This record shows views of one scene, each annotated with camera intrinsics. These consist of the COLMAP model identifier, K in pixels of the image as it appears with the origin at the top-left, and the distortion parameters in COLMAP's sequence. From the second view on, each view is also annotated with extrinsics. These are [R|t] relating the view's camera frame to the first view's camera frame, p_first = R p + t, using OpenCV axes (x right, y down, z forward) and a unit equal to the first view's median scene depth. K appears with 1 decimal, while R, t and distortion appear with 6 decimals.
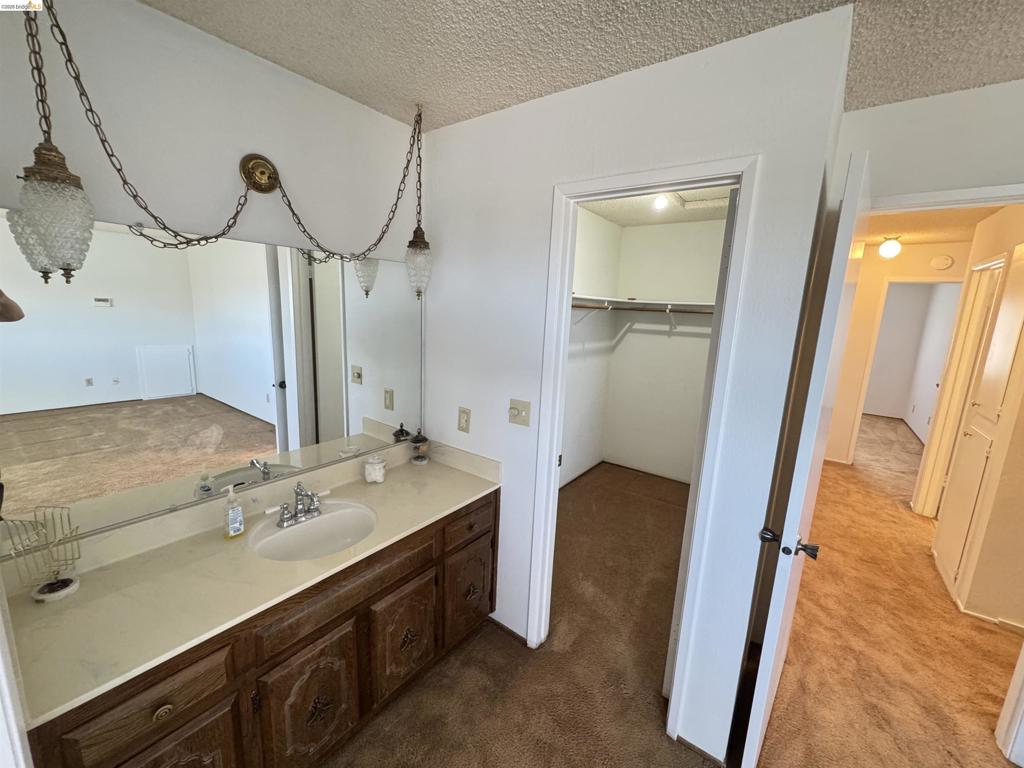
lens RADIAL K [[411.2, 0, 511.7], [0, 411.2, 382.8], [0, 0, 1]] dist [0.000255, 0.000426]
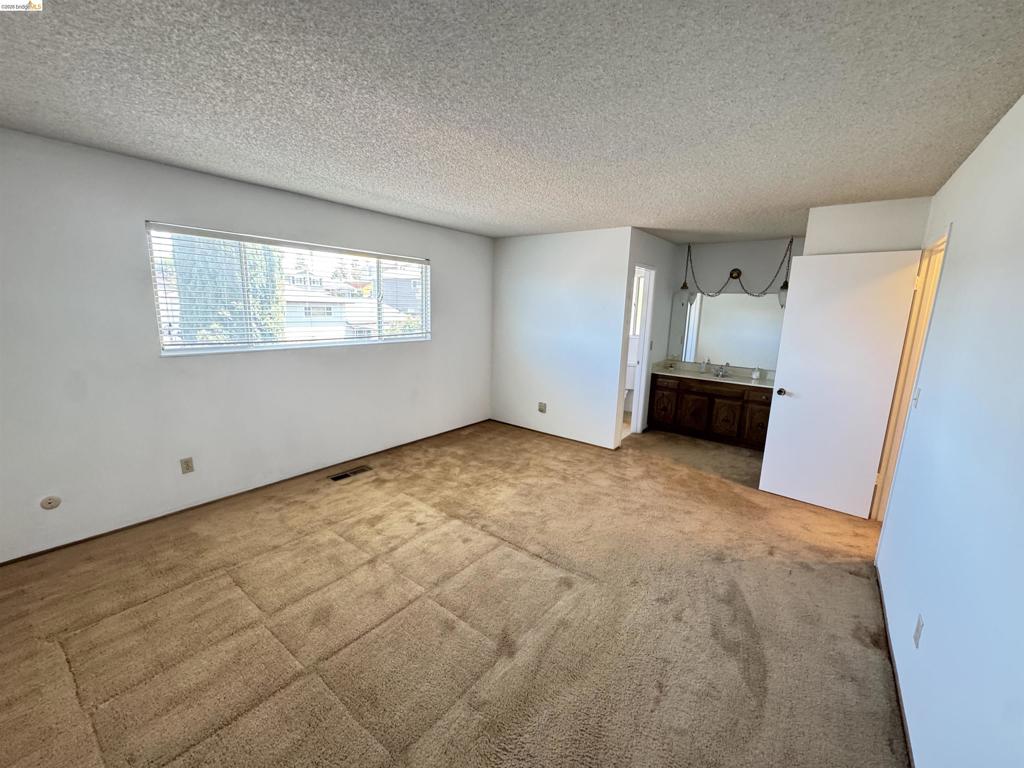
lens RADIAL K [[411.2, 0, 514.4], [0, 411.2, 379.7], [0, 0, 1]] dist [0.000255, 0.000426]
pose [[-0.021176, 0.139687, -0.989969, 2.773096], [-0.209163, 0.967660, 0.141013, 0.240755], [0.977651, 0.210051, 0.008726, -0.617108]]
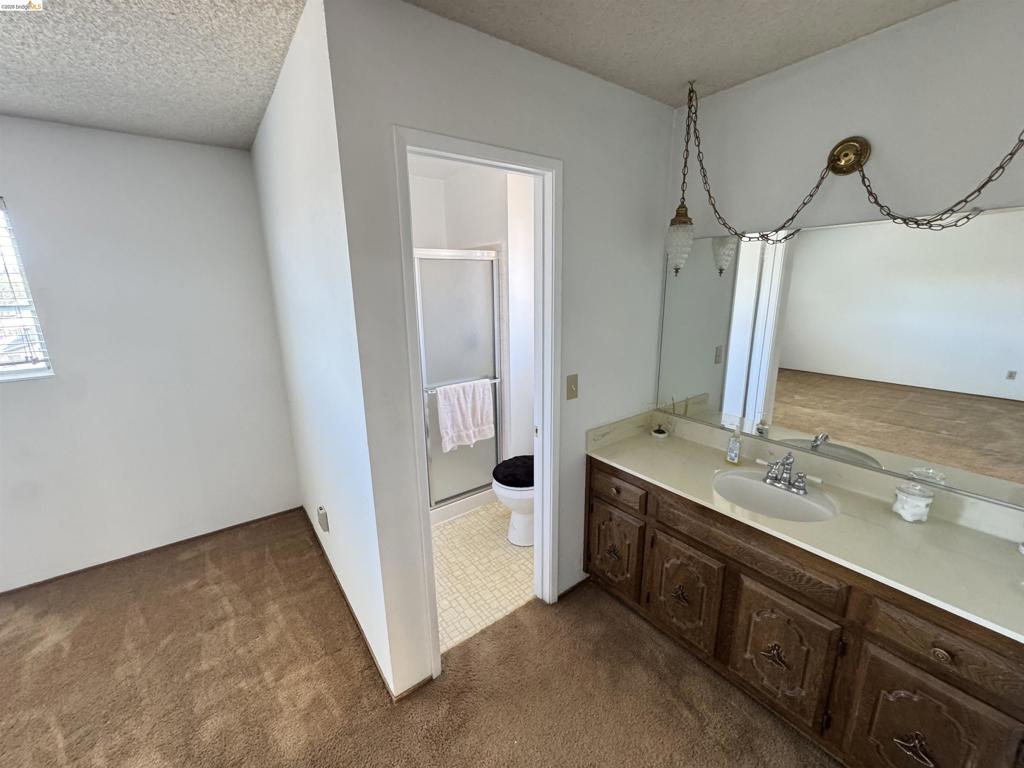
lens RADIAL K [[411.2, 0, 512.9], [0, 411.2, 382.5], [0, 0, 1]] dist [0.000255, 0.000426]
pose [[-0.289721, 0.185947, -0.938874, 0.655707], [-0.172194, 0.954814, 0.242240, -0.065671], [0.941494, 0.231850, -0.244611, 0.547394]]
